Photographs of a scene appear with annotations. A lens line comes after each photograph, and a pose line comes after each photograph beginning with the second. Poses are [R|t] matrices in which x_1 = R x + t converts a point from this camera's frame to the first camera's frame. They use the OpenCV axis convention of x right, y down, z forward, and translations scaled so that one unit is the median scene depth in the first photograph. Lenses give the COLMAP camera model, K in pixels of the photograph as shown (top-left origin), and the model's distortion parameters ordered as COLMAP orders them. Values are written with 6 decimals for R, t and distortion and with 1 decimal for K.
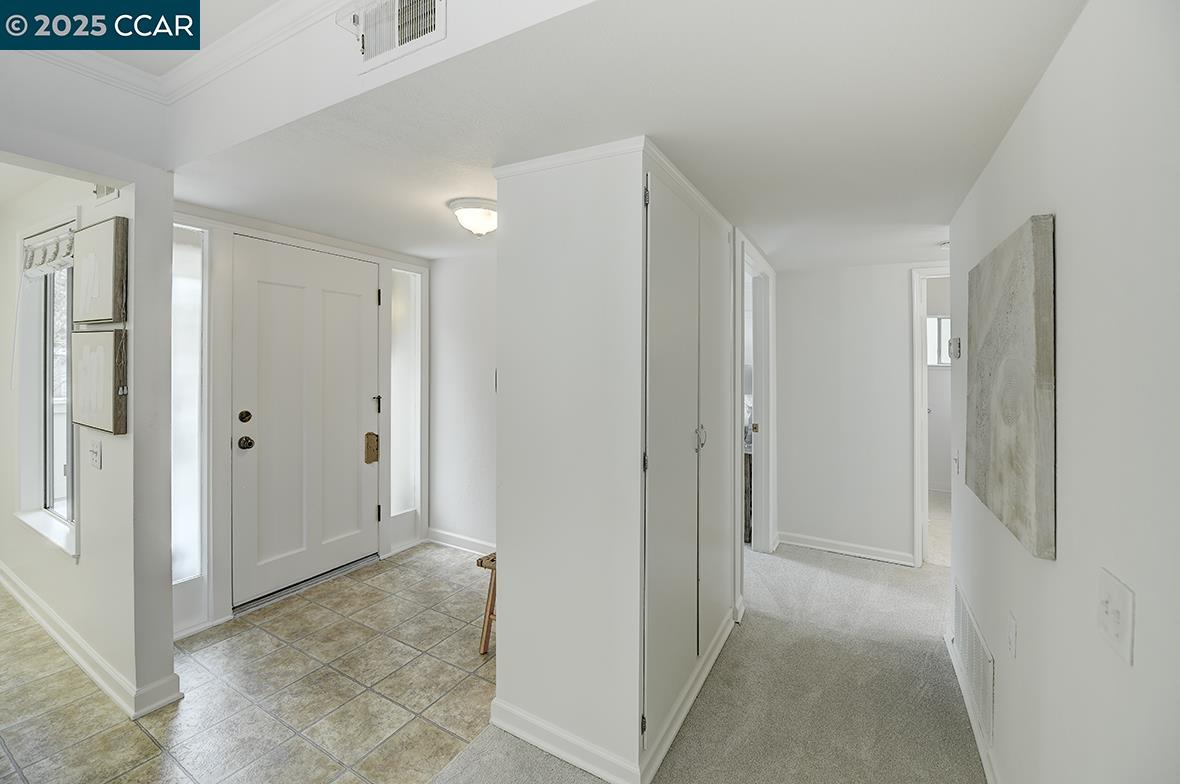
lens RADIAL K [[481.5, 0, 601.5], [0, 481.5, 357.1], [0, 0, 1]] dist [-0.019229, -0.000281]
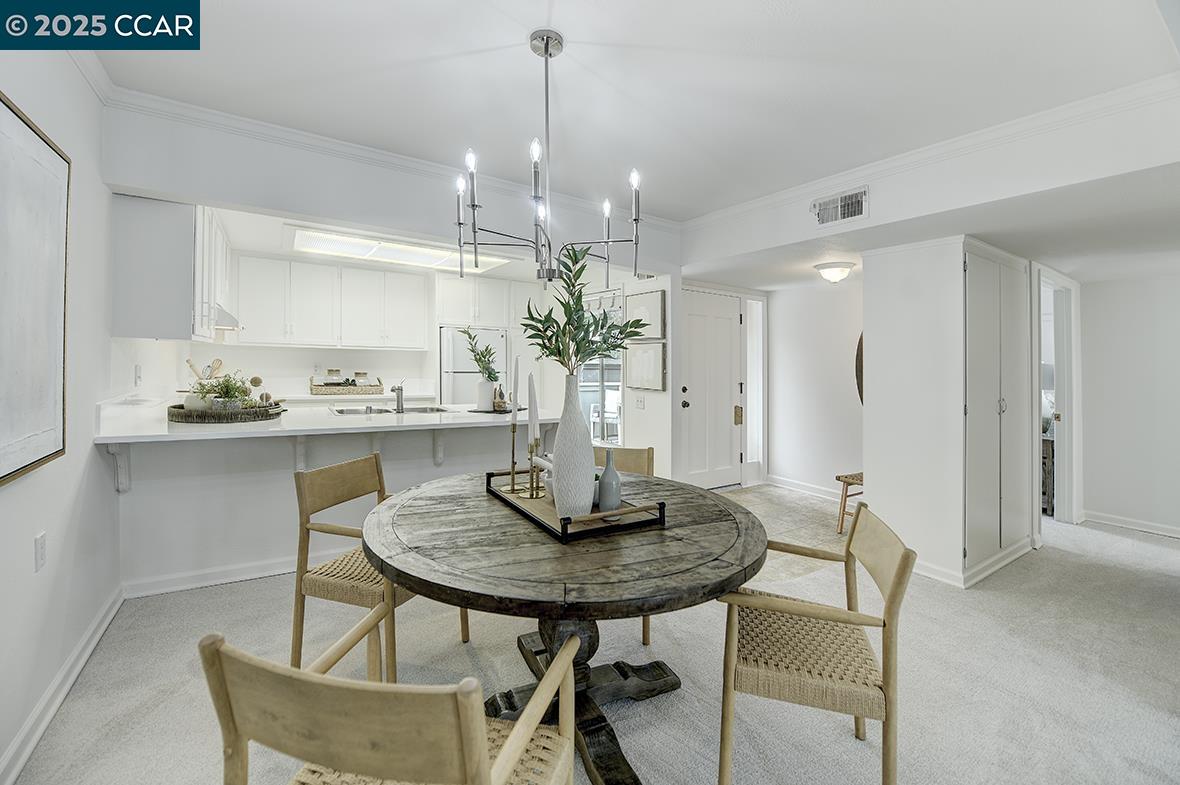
lens RADIAL K [[481.5, 0, 601.5], [0, 481.5, 357.6], [0, 0, 1]] dist [-0.019229, -0.000281]
pose [[0.883186, -0.001797, -0.469019, -0.146161], [-0.005238, 0.999893, -0.013694, 0.026003], [0.468993, 0.014551, 0.883082, -0.649458]]
